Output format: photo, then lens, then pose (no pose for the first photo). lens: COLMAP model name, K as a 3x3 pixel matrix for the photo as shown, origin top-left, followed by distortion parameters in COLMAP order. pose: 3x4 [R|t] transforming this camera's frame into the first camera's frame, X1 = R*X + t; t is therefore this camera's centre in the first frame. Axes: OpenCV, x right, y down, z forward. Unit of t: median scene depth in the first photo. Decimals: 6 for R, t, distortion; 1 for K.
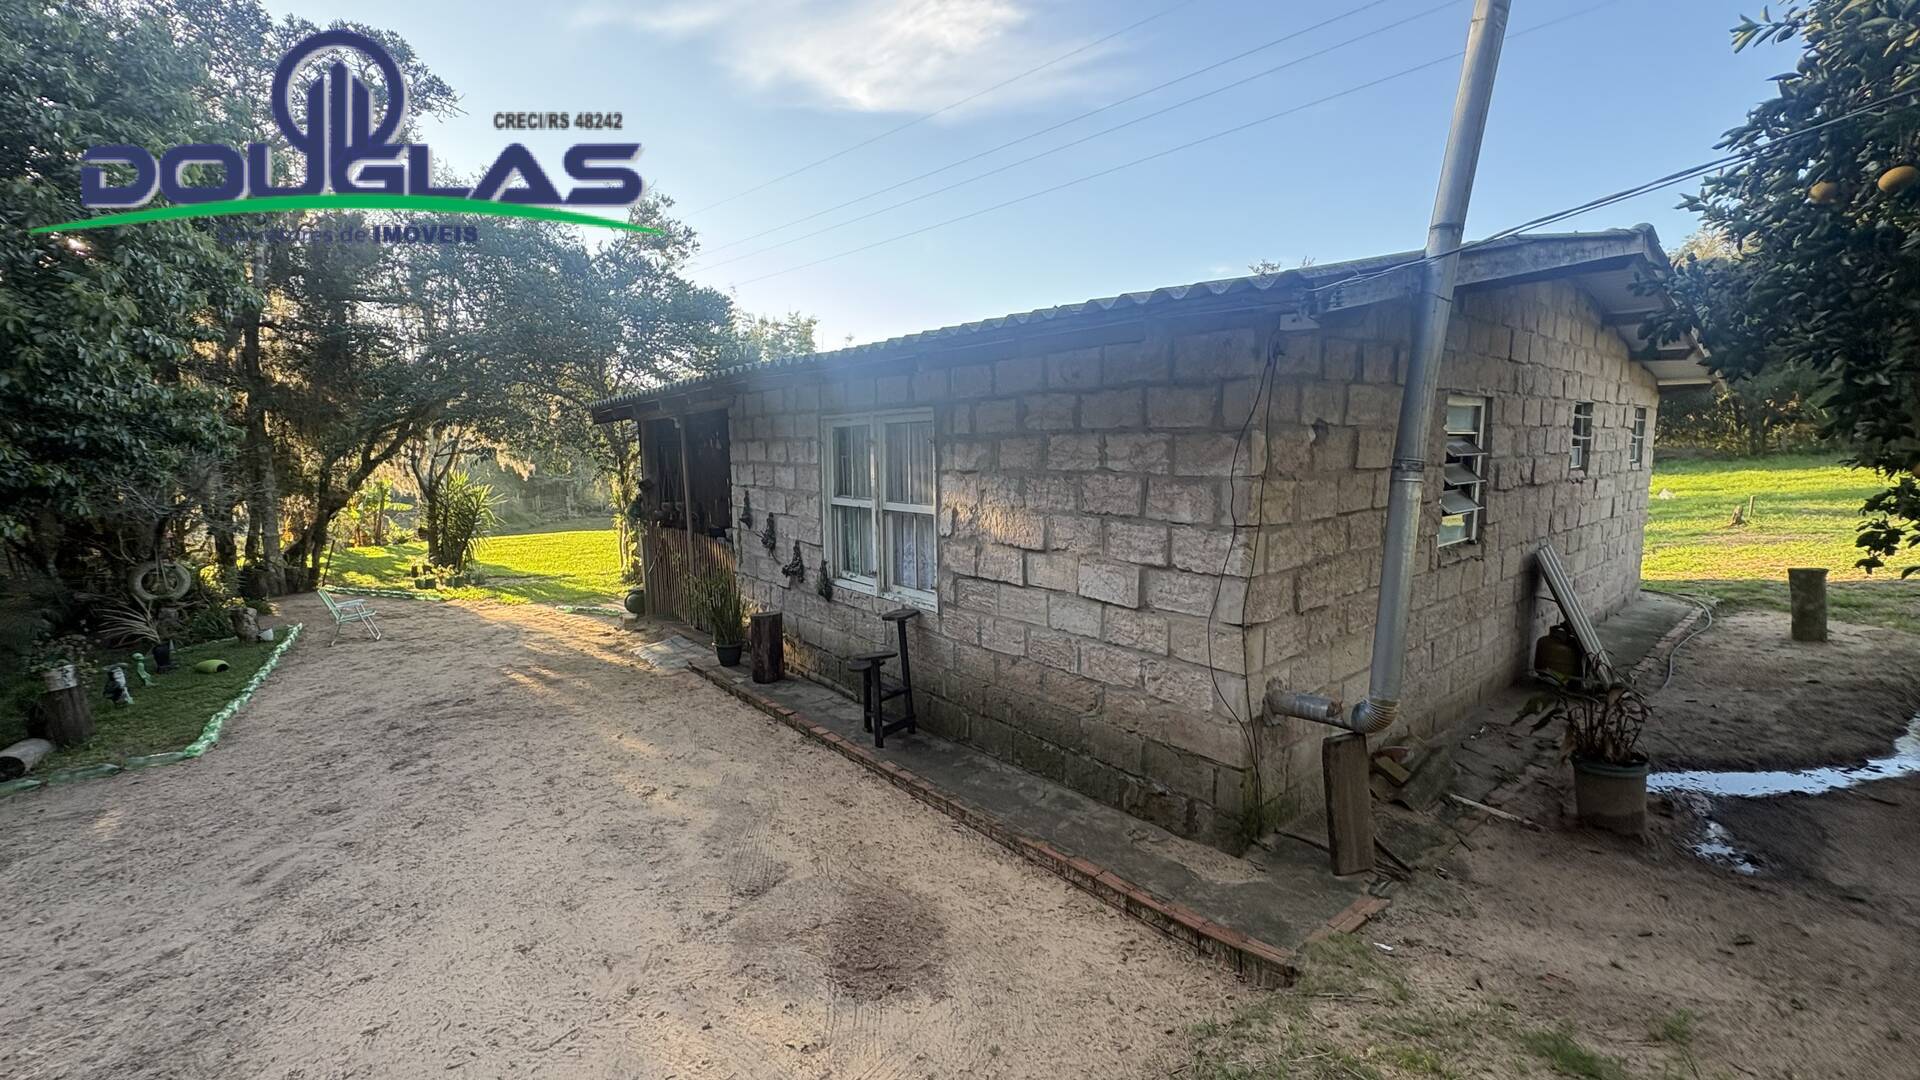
lens RADIAL K [[762.4, 0, 958.9], [0, 762.4, 538.3], [0, 0, 1]] dist [-0.000488, 0.000508]
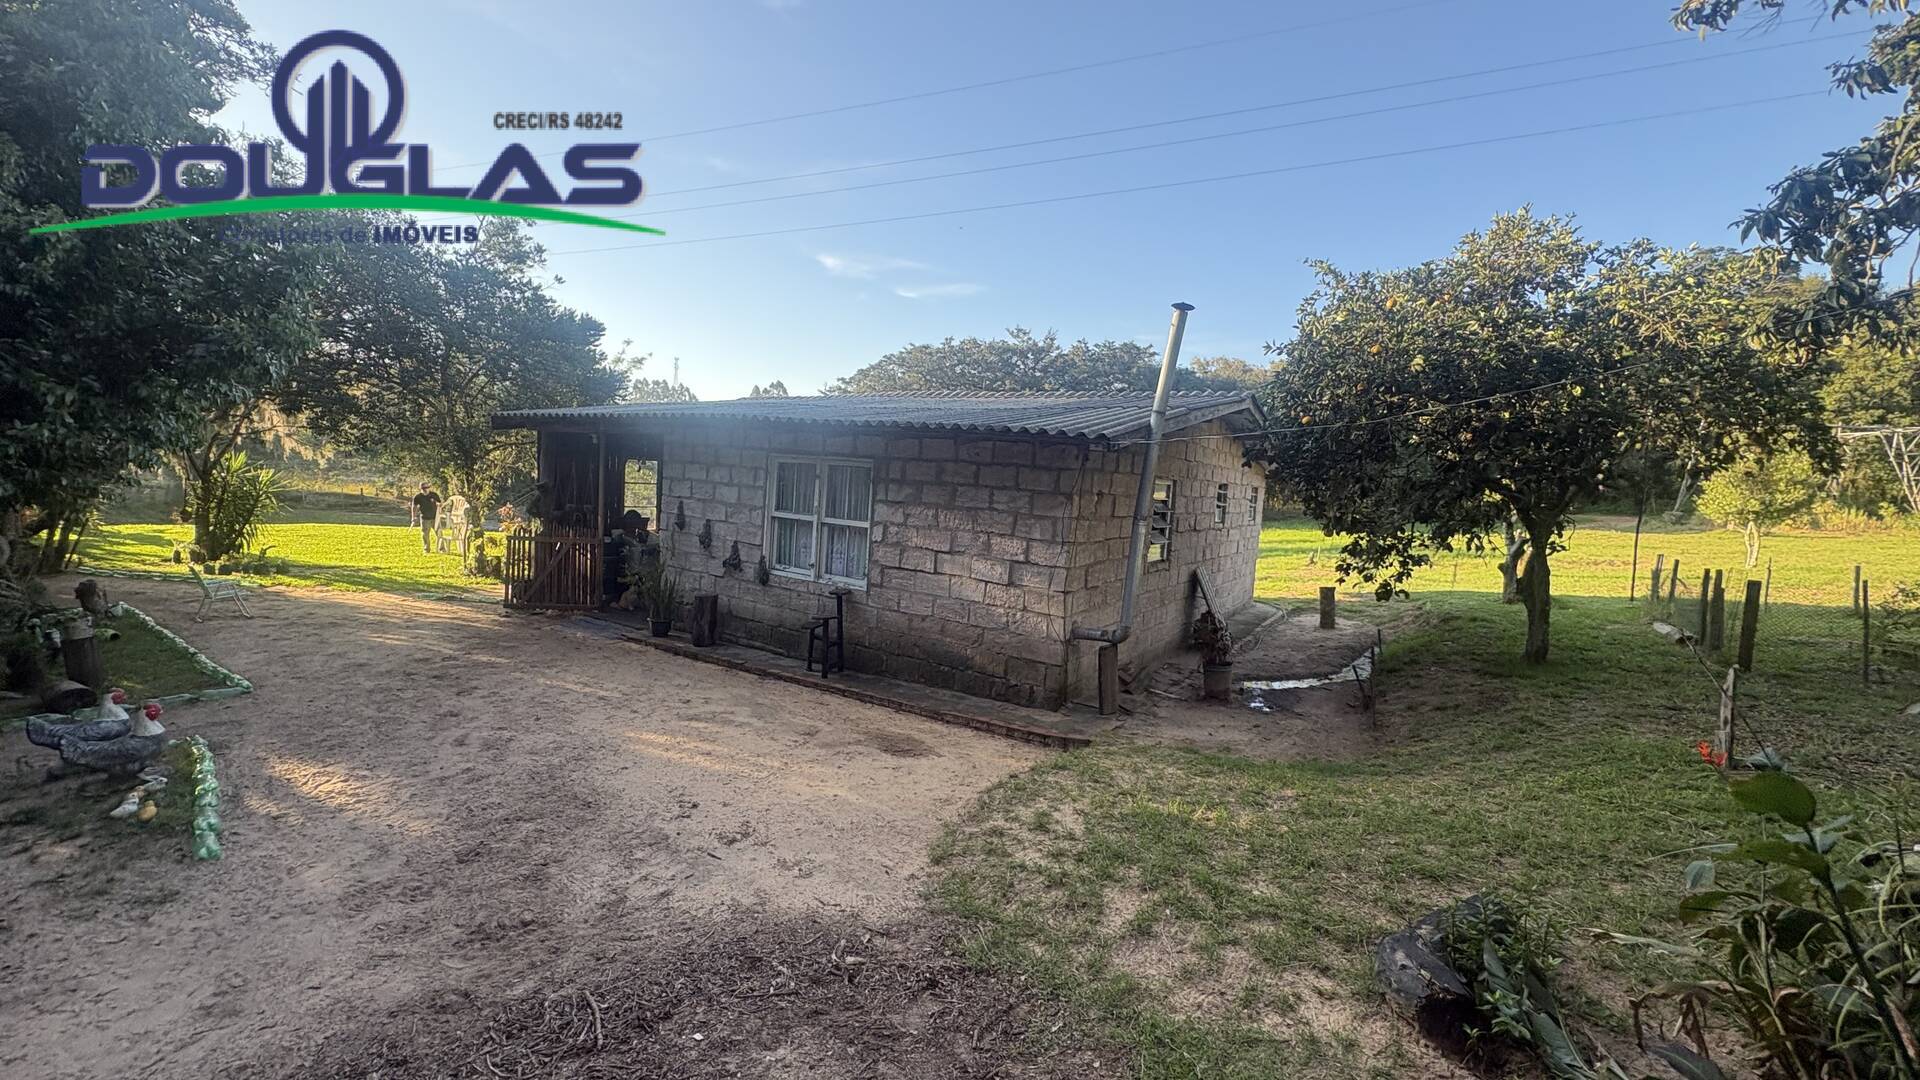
lens RADIAL K [[762.4, 0, 958.9], [0, 762.4, 538.3], [0, 0, 1]] dist [-0.000488, 0.000508]
pose [[0.945008, 0.052798, 0.322757, -0.360105], [-0.043411, 0.998401, -0.036217, 0.039237], [-0.324153, 0.020214, 0.945789, -0.534315]]
